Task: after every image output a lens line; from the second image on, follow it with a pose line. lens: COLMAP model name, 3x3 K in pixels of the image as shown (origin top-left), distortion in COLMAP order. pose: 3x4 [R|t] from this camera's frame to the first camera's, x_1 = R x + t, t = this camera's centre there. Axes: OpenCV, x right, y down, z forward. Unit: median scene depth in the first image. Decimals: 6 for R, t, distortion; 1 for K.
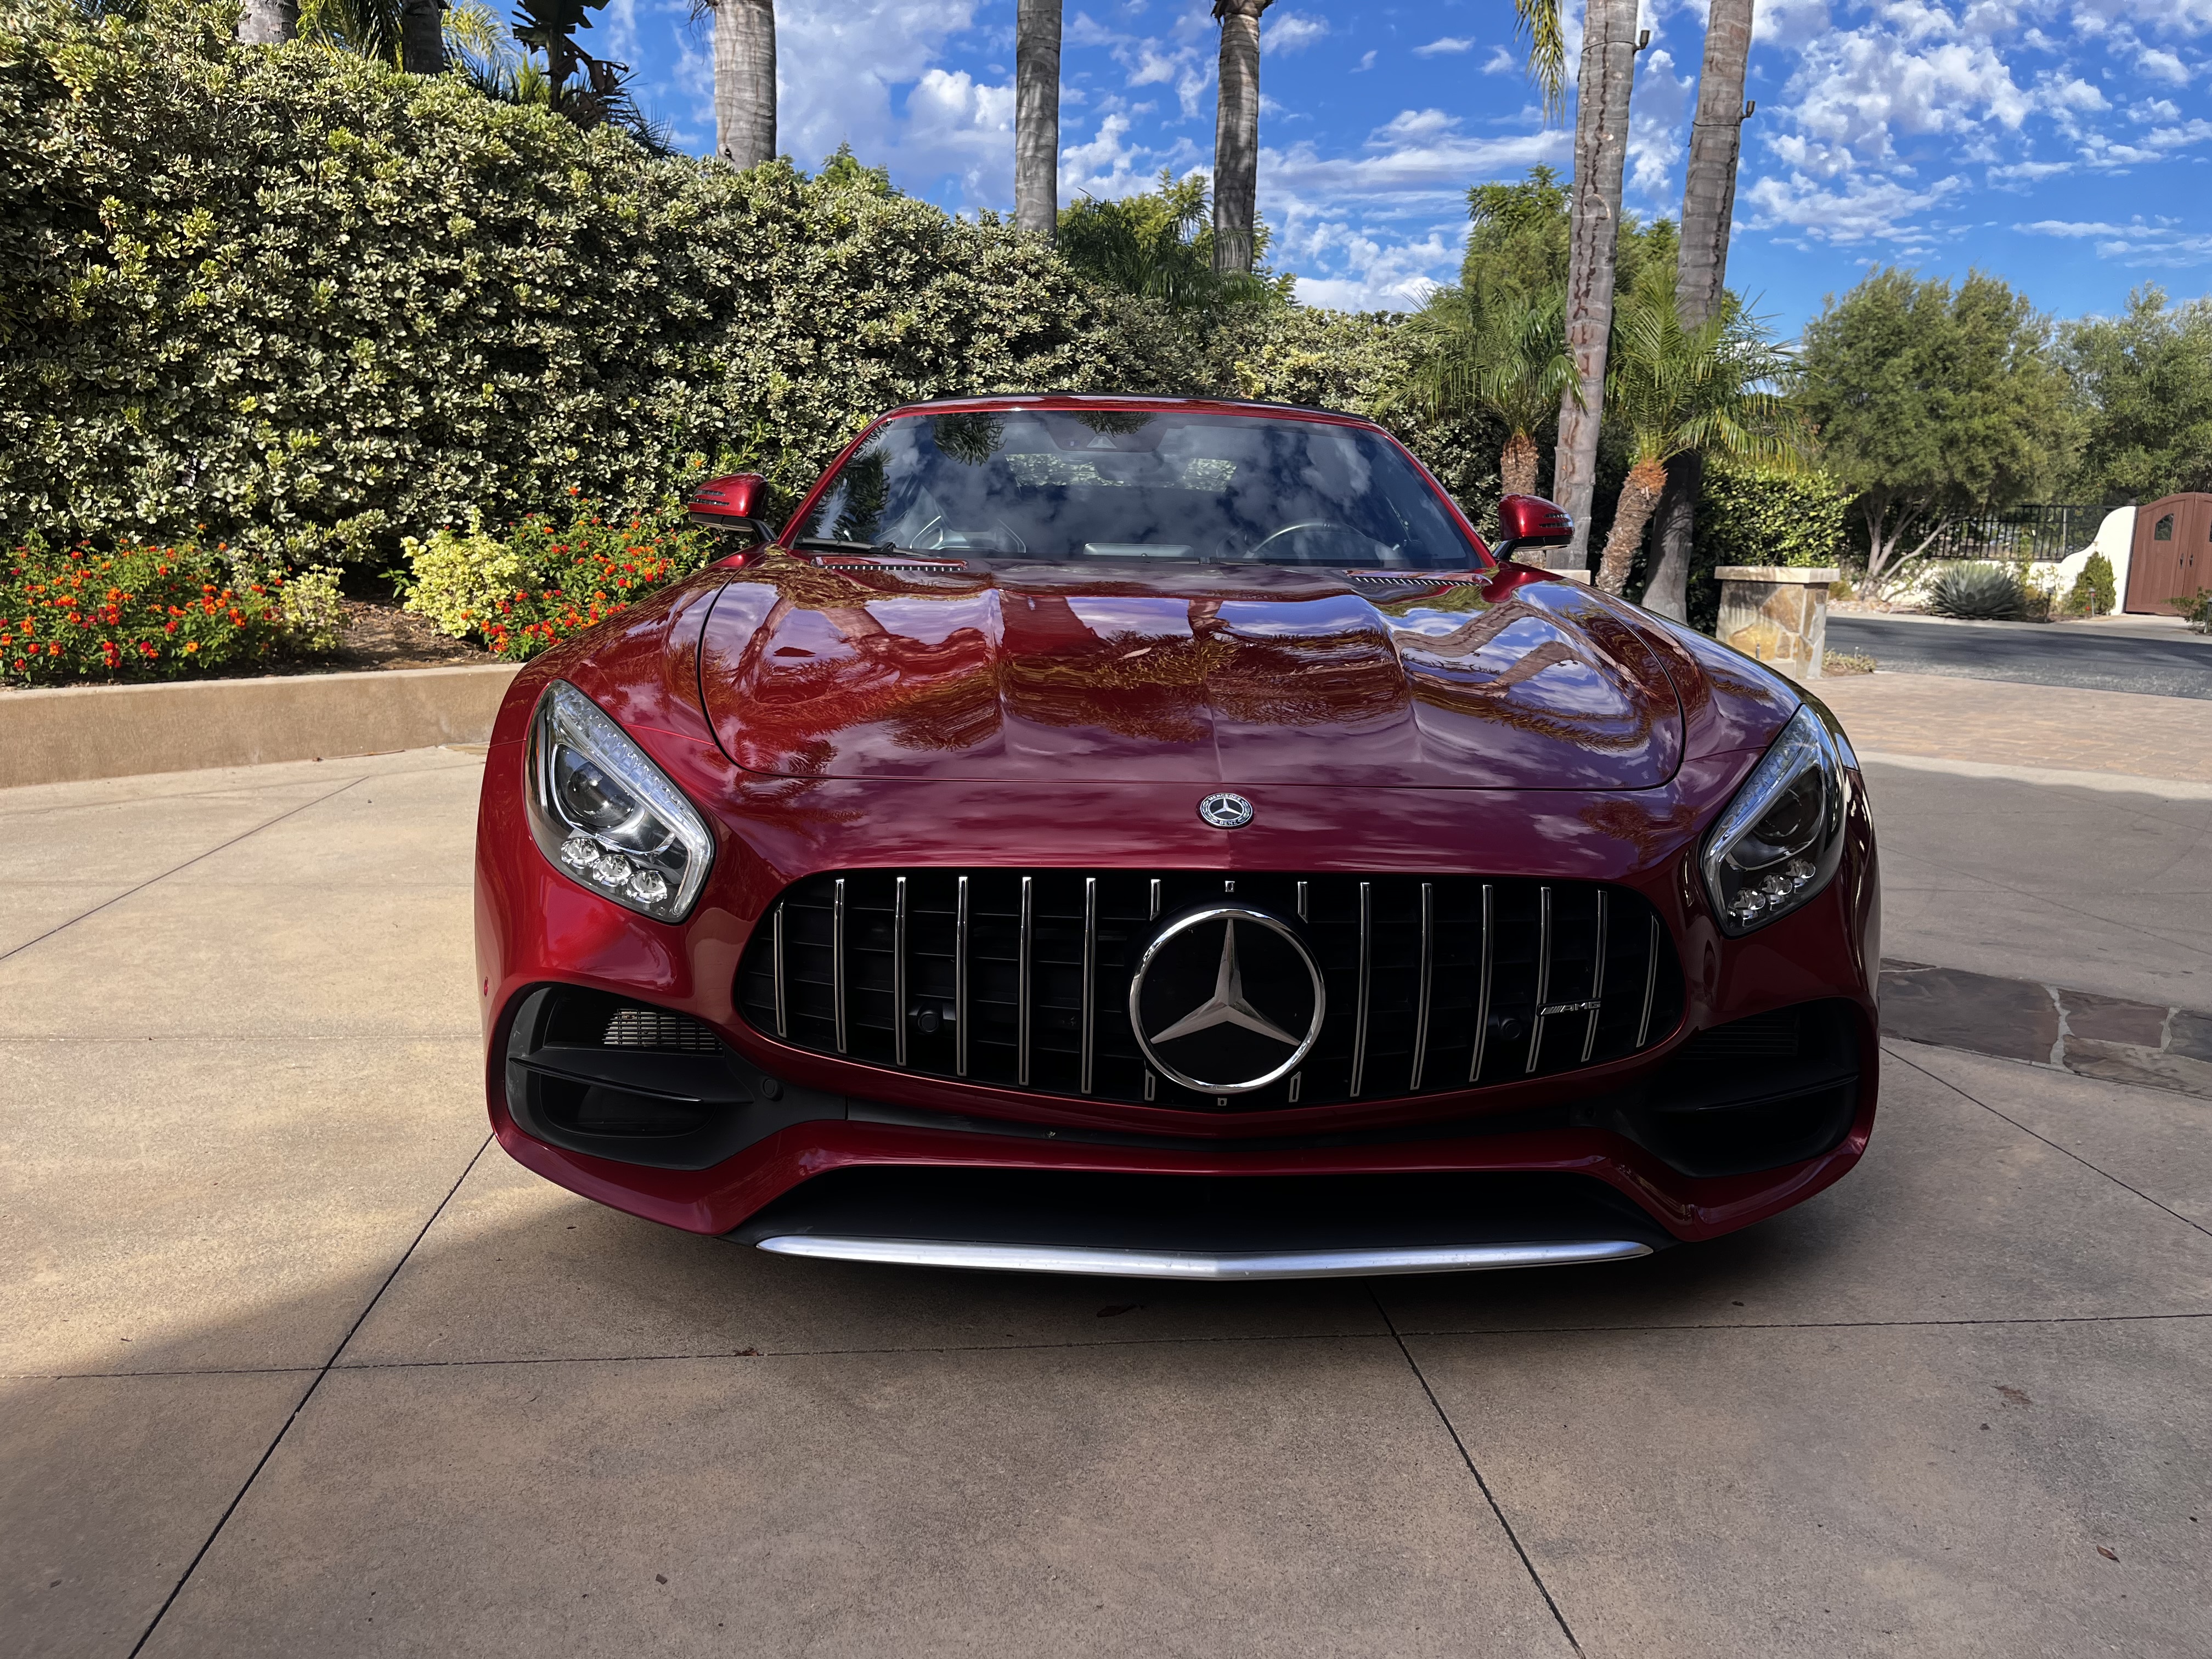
lens RADIAL K [[1673.6, 0, 1116.4], [0, 1673.6, 822.3], [0, 0, 1]] dist [0.070060, -0.091218]
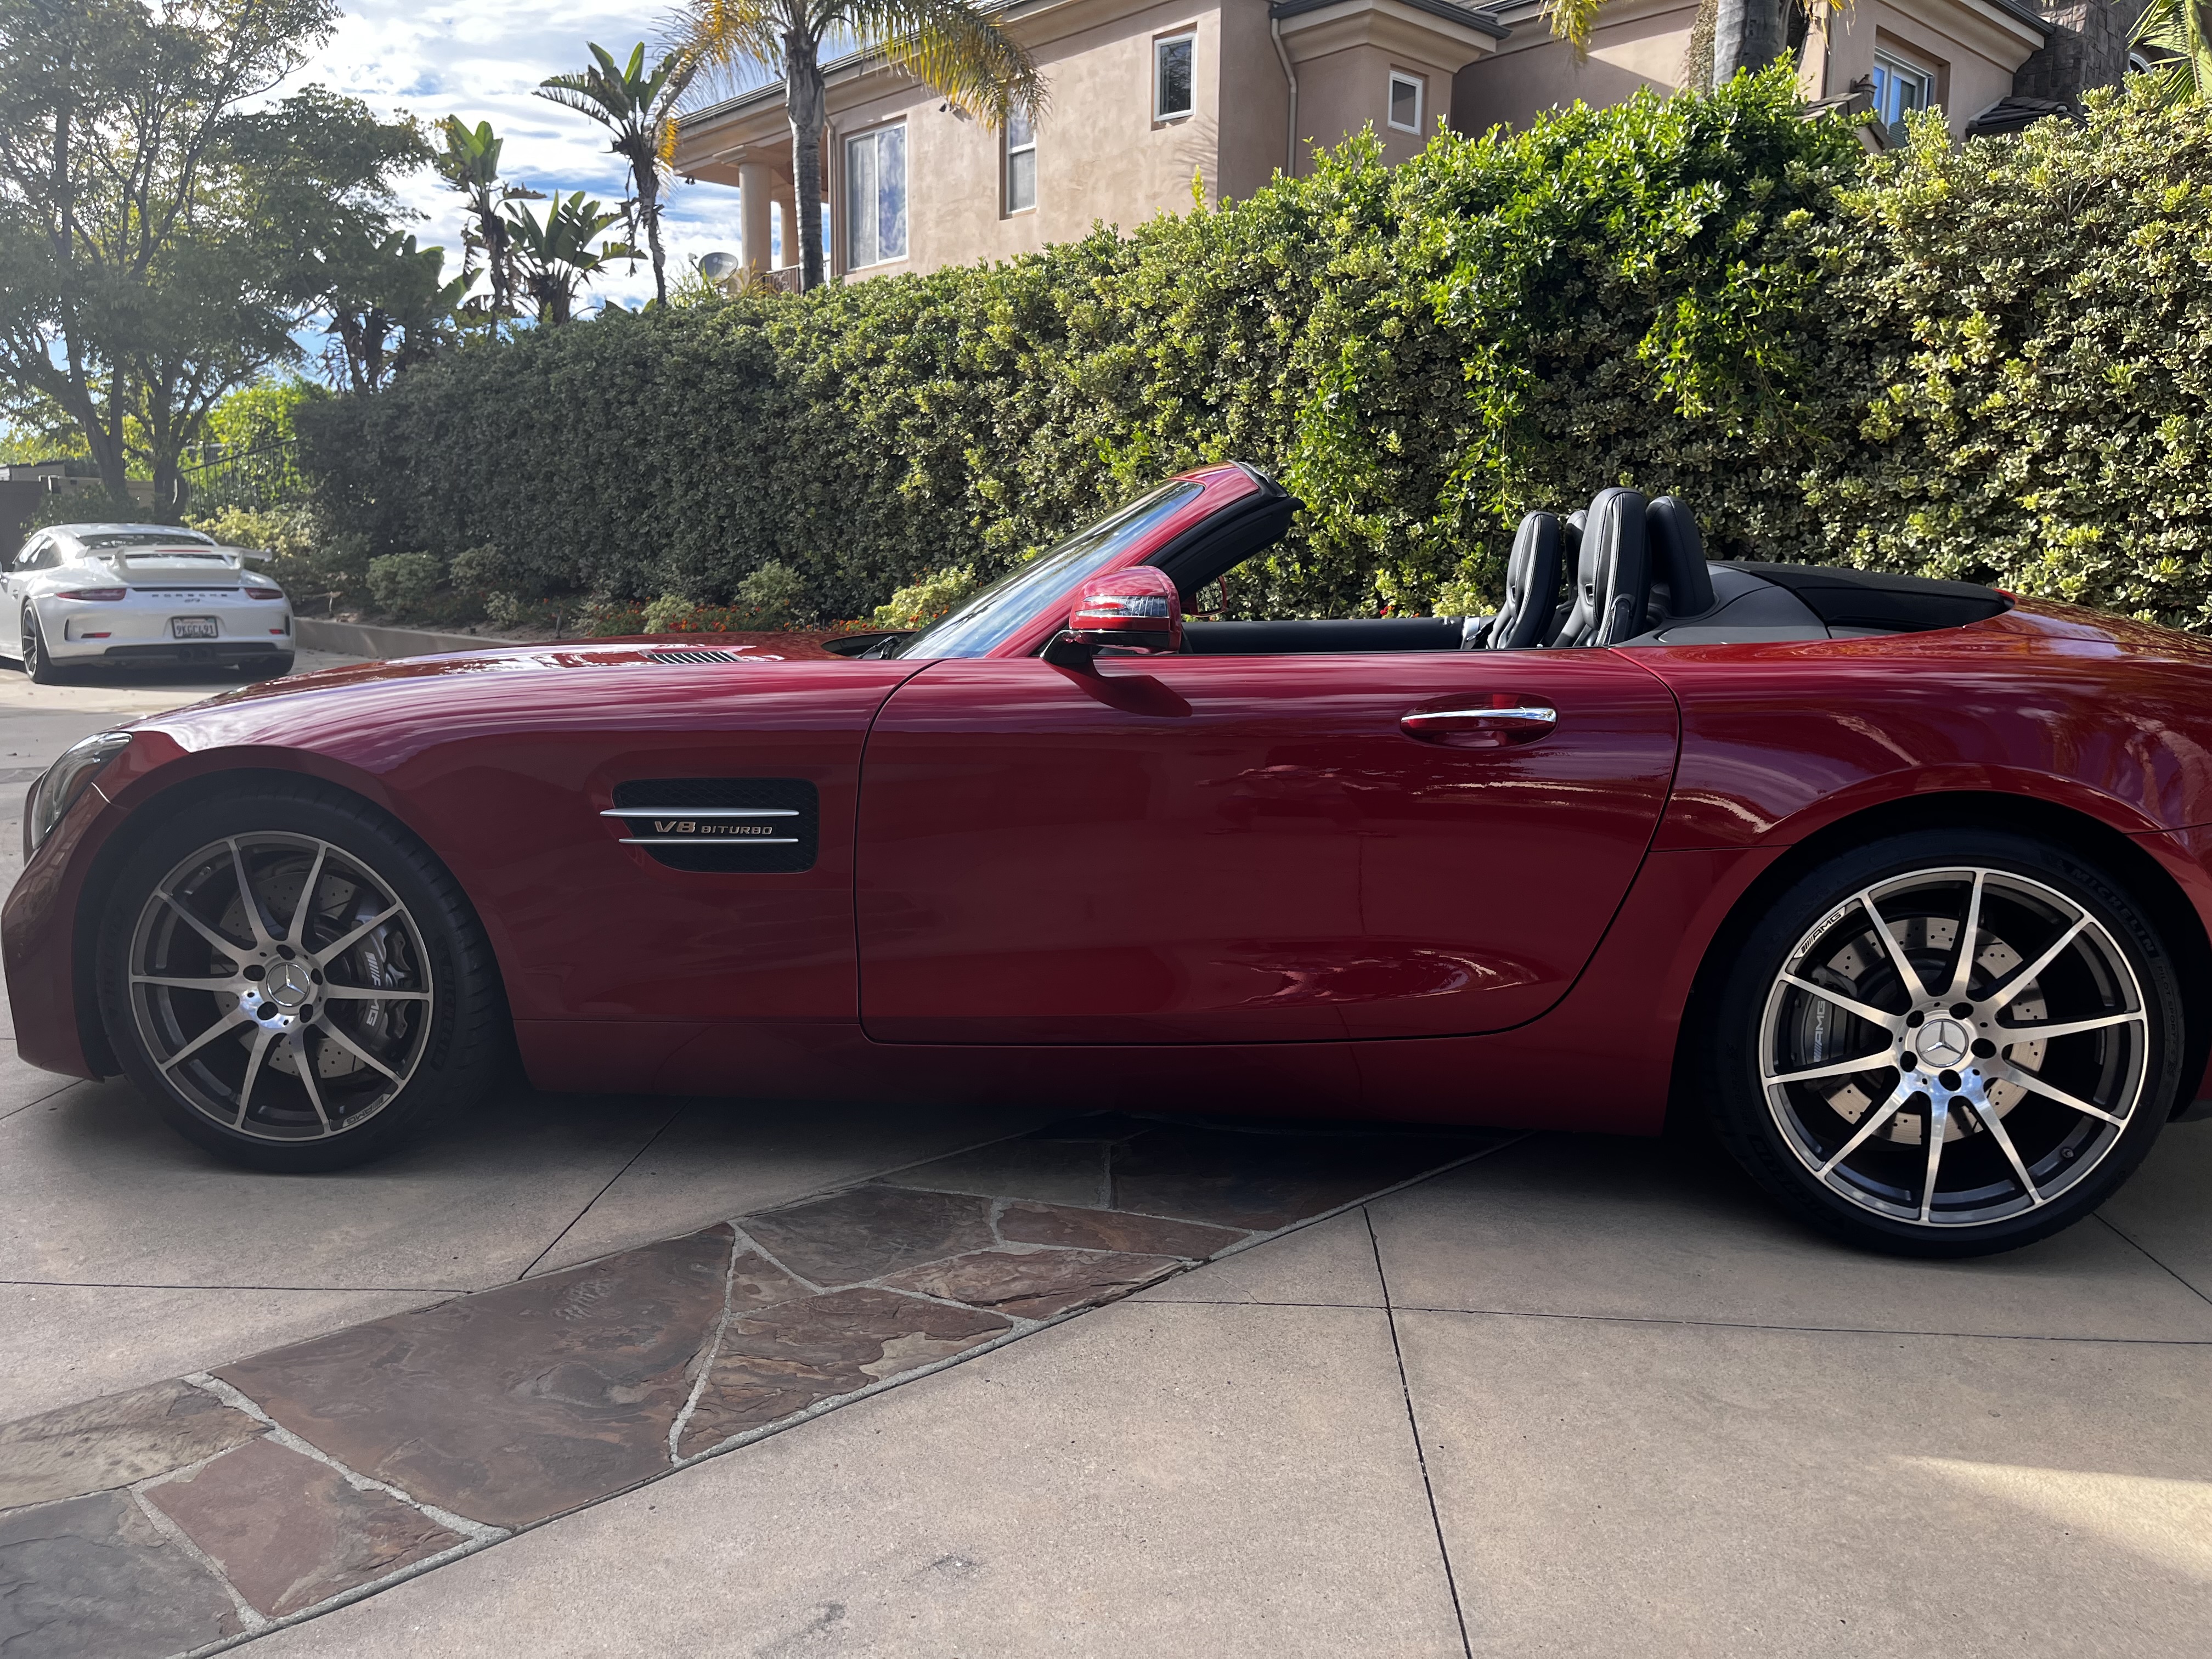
lens RADIAL K [[1673.6, 0, 1101.8], [0, 1673.6, 822.5], [0, 0, 1]] dist [0.070060, -0.091218]
pose [[-0.136508, 0.126735, -0.982499, 0.432819], [-0.191163, 0.969772, 0.151653, -0.094224], [0.972020, 0.208520, -0.108155, 0.515998]]
